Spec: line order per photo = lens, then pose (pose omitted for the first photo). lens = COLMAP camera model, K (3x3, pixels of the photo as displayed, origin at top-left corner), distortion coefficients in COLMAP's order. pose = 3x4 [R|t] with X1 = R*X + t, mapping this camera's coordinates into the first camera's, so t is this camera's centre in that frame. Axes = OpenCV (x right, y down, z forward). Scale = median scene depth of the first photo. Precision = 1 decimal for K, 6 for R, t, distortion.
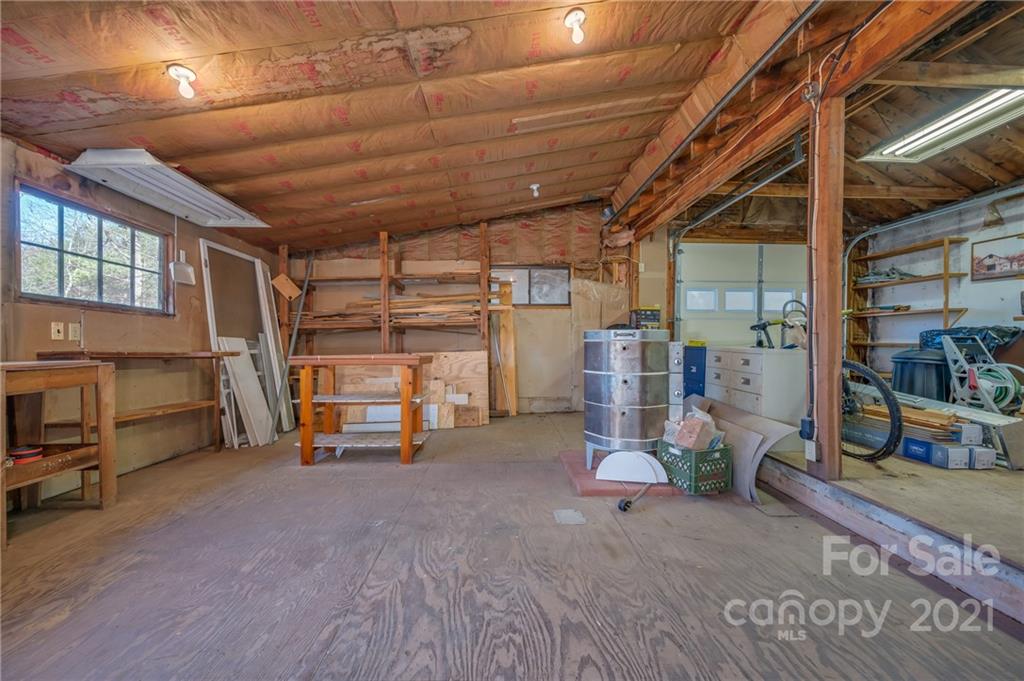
lens RADIAL K [[400.9, 0, 515.0], [0, 400.9, 346.4], [0, 0, 1]] dist [0.006621, -0.000476]
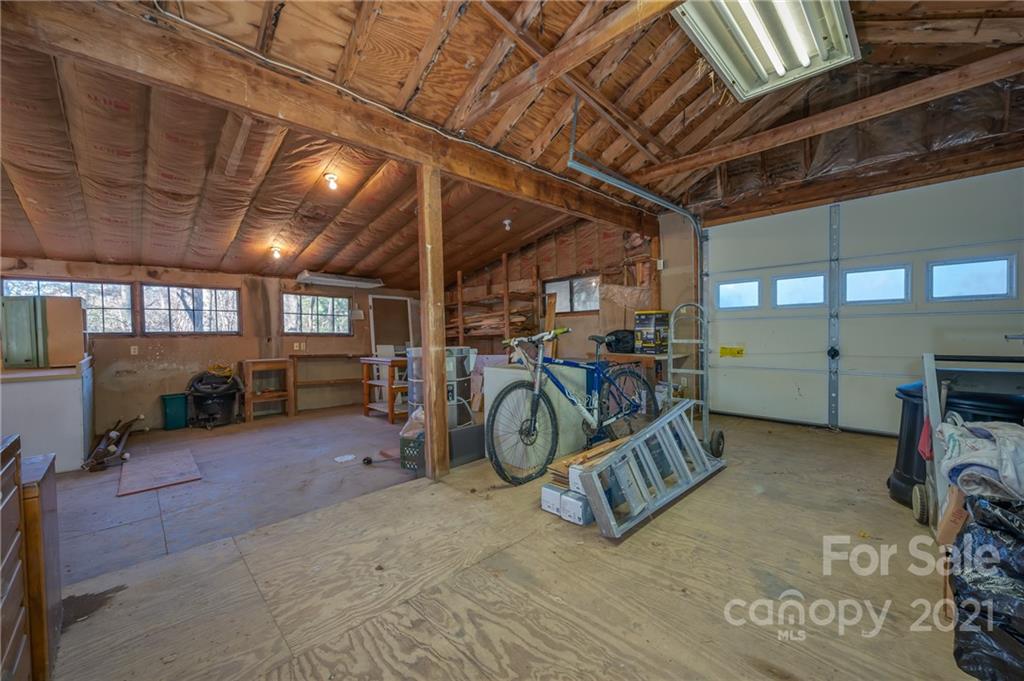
lens RADIAL K [[400.9, 0, 516.5], [0, 400.9, 341.3], [0, 0, 1]] dist [0.006621, -0.000476]
pose [[0.666380, 0.000350, -0.745612, 1.181020], [0.009019, 0.999923, 0.008529, -0.056042], [0.745558, -0.012408, 0.666325, 0.247327]]
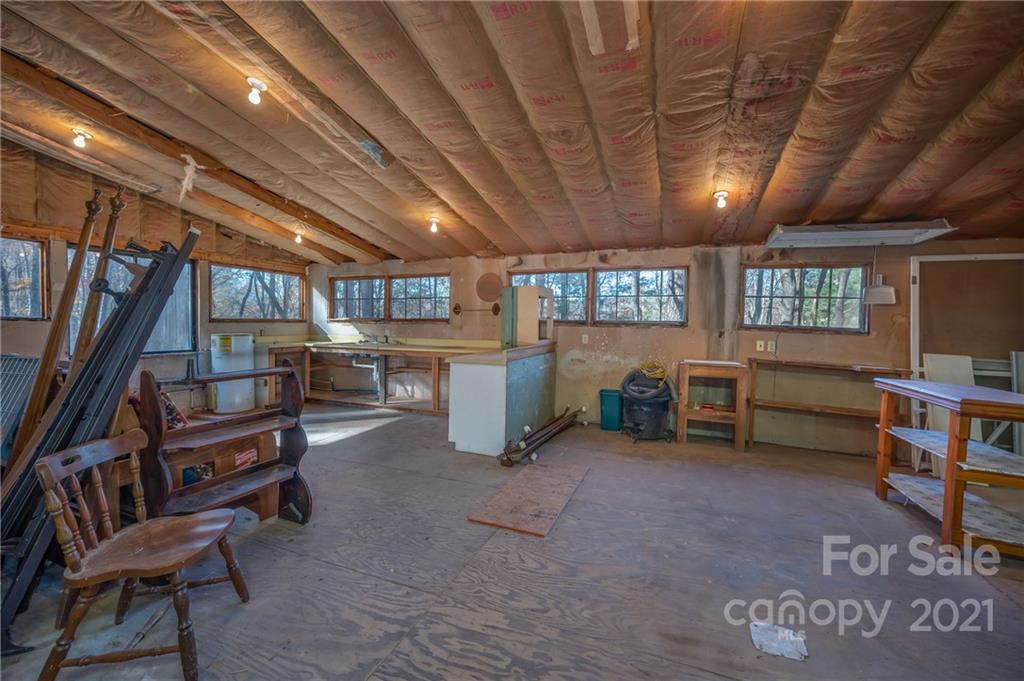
lens RADIAL K [[400.9, 0, 515.4], [0, 400.9, 338.6], [0, 0, 1]] dist [0.006621, -0.000476]
pose [[-0.402005, 0.018931, -0.915442, 0.583524], [-0.032595, 0.998857, 0.034969, -0.066069], [0.915057, 0.043896, -0.400929, 0.518977]]
